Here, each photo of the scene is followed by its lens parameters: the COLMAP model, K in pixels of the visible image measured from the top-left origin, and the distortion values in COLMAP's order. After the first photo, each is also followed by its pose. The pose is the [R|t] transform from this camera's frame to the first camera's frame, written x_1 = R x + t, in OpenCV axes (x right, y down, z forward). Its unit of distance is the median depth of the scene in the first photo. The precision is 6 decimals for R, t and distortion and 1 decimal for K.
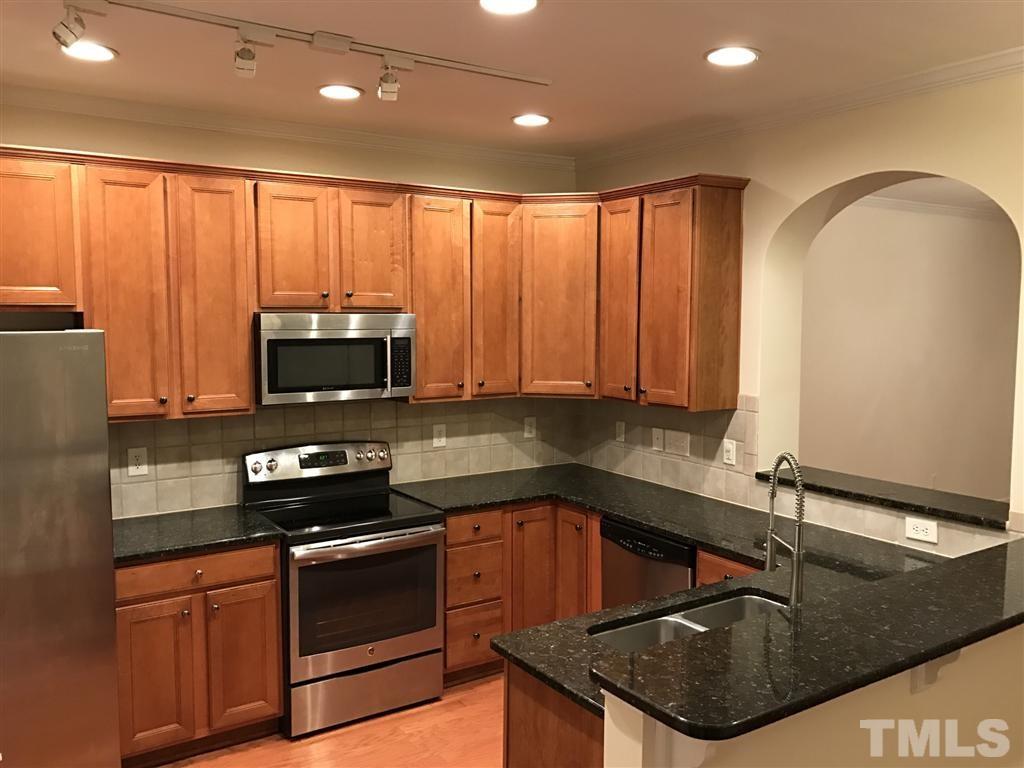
lens RADIAL K [[838.5, 0, 504.8], [0, 838.5, 383.7], [0, 0, 1]] dist [0.037608, -0.045213]
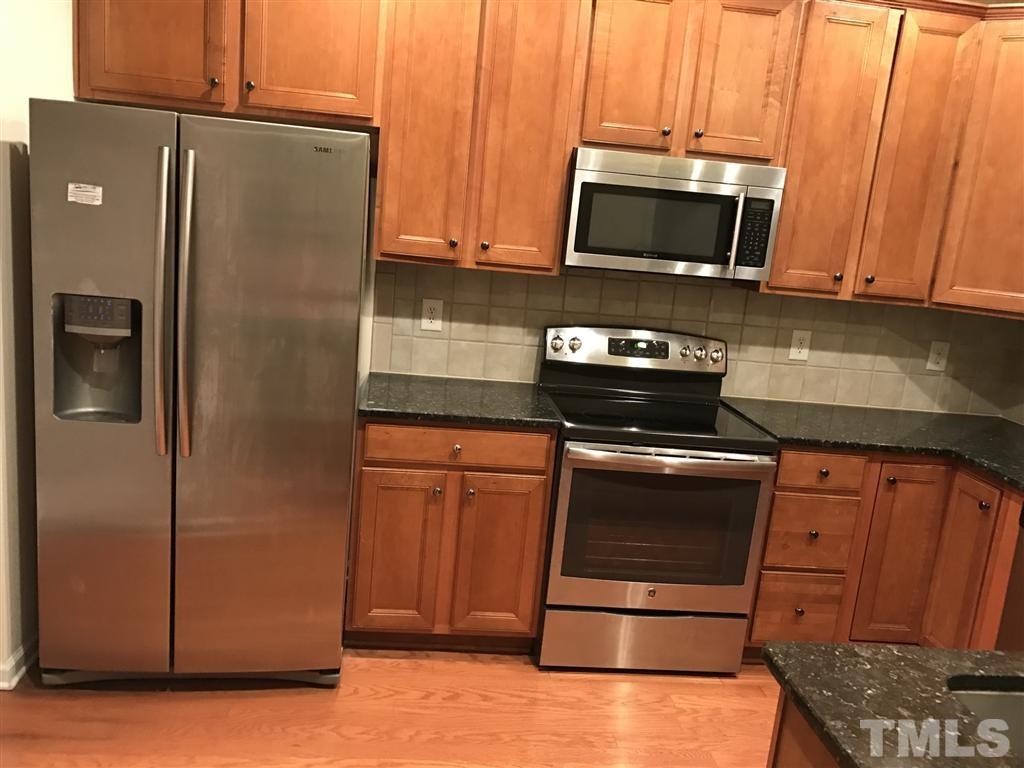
lens RADIAL K [[838.5, 0, 504.8], [0, 838.5, 383.7], [0, 0, 1]] dist [0.037608, -0.045213]
pose [[0.881104, 0.171192, -0.440850, 0.032451], [-0.129495, 0.983890, 0.123253, 0.042746], [0.454848, -0.051511, 0.889078, 0.233391]]
